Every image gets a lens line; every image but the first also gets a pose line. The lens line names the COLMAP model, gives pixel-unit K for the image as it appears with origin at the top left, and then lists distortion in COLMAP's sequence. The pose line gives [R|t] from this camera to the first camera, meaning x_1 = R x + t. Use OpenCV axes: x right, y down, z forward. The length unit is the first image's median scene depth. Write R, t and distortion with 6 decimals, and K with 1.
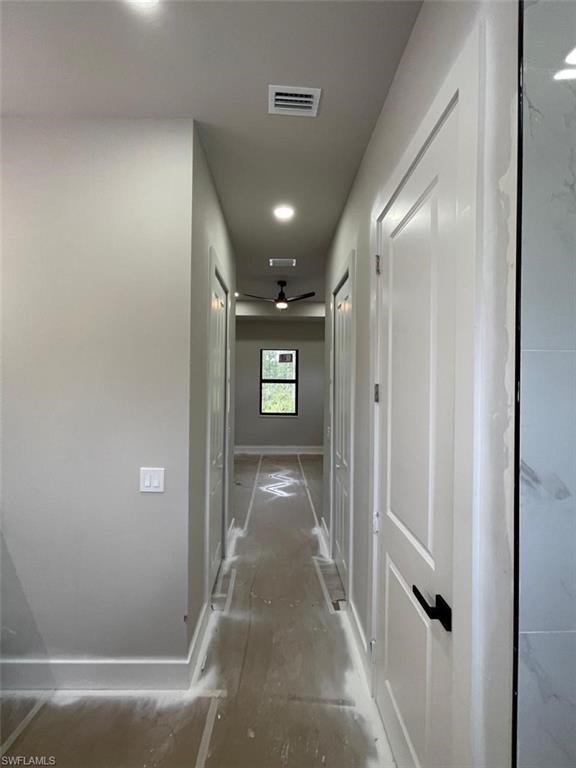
lens RADIAL K [[312.2, 0, 285.7], [0, 312.2, 383.6], [0, 0, 1]] dist [-0.001279, 0.000164]
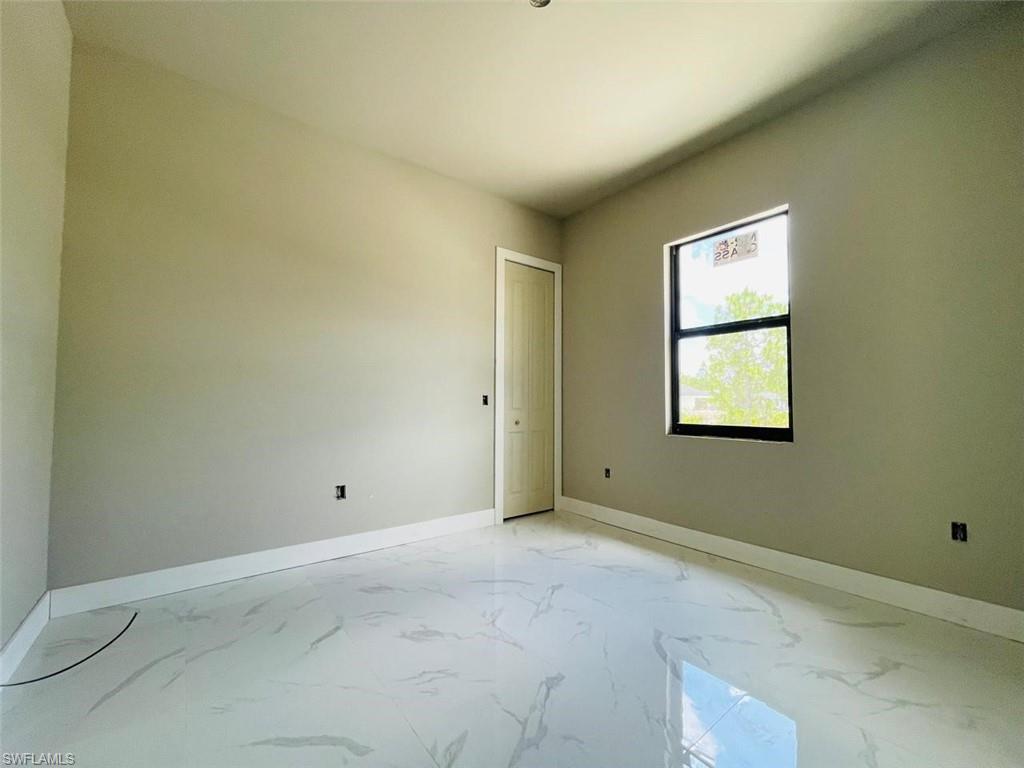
lens RADIAL K [[416.3, 0, 510.4], [0, 416.3, 387.1], [0, 0, 1]] dist [-0.001279, 0.000164]
pose [[0.593228, -0.041665, -0.803955, 0.186351], [0.002362, 0.998746, -0.050018, 0.073678], [0.805031, 0.027773, 0.592582, 0.571722]]
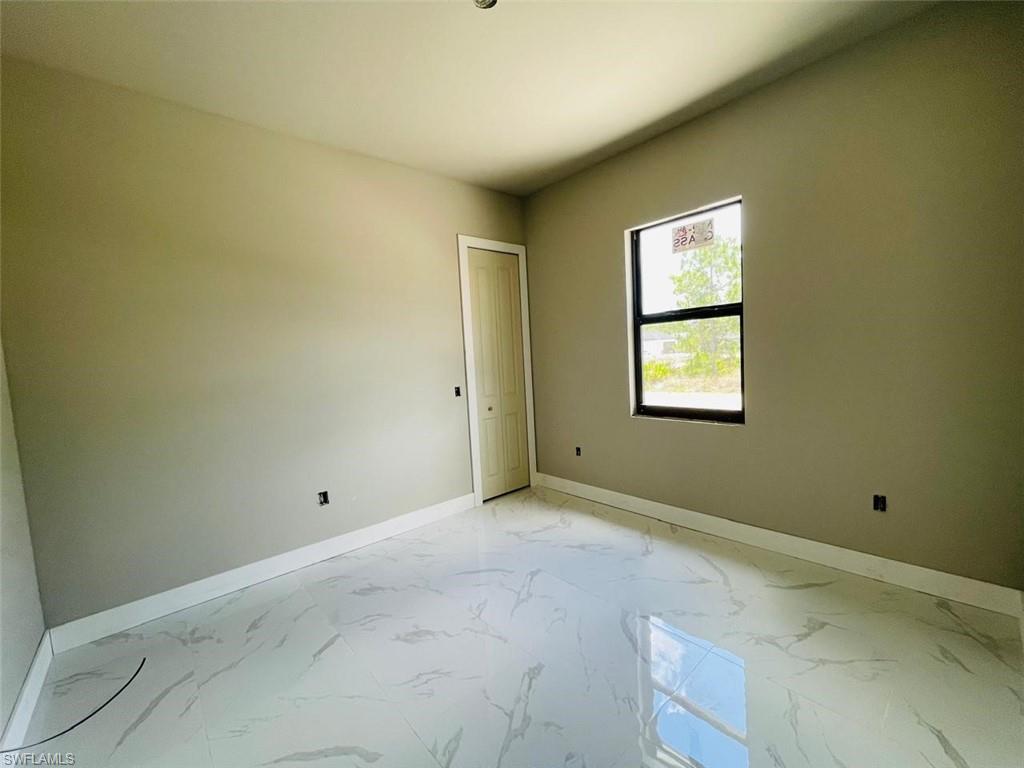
lens RADIAL K [[416.3, 0, 510.4], [0, 416.3, 387.1], [0, 0, 1]] dist [-0.001279, 0.000164]
pose [[0.642528, 0.011355, -0.766178, 0.198656], [0.062875, 0.995737, 0.067485, 0.027338], [0.763678, -0.091534, 0.639075, 0.567980]]
